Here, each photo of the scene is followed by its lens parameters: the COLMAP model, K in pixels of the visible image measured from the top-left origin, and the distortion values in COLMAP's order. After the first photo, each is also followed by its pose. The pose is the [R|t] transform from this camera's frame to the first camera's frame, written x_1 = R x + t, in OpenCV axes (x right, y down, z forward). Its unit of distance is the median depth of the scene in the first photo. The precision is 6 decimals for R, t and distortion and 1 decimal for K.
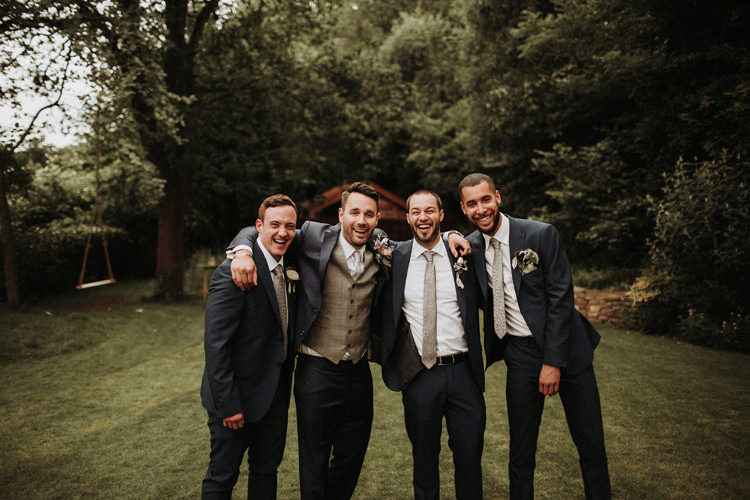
lens RADIAL K [[733.2, 0, 375.0], [0, 733.2, 250.0], [0, 0, 1]] dist [-0.123638, 0.265664]
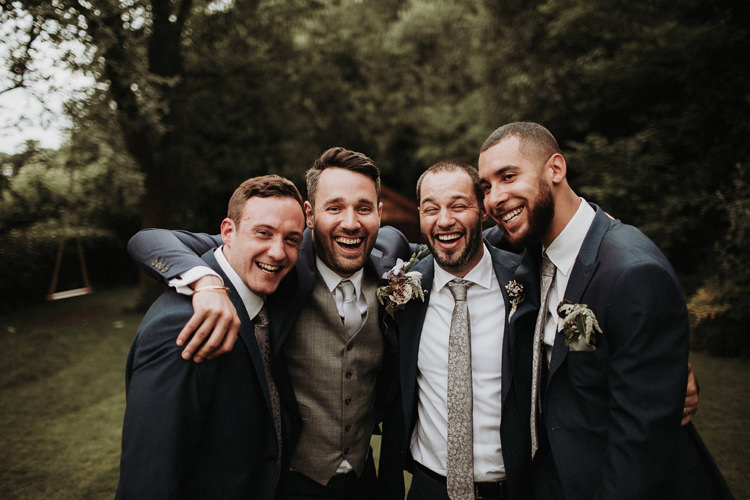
lens RADIAL K [[733.2, 0, 375.0], [0, 733.2, 250.0], [0, 0, 1]] dist [-0.123638, 0.265664]
pose [[0.999999, -0.001348, 0.000246, -0.013948], [0.001349, 0.999997, -0.002012, -0.004754], [-0.000243, 0.002013, 0.999998, 0.122543]]
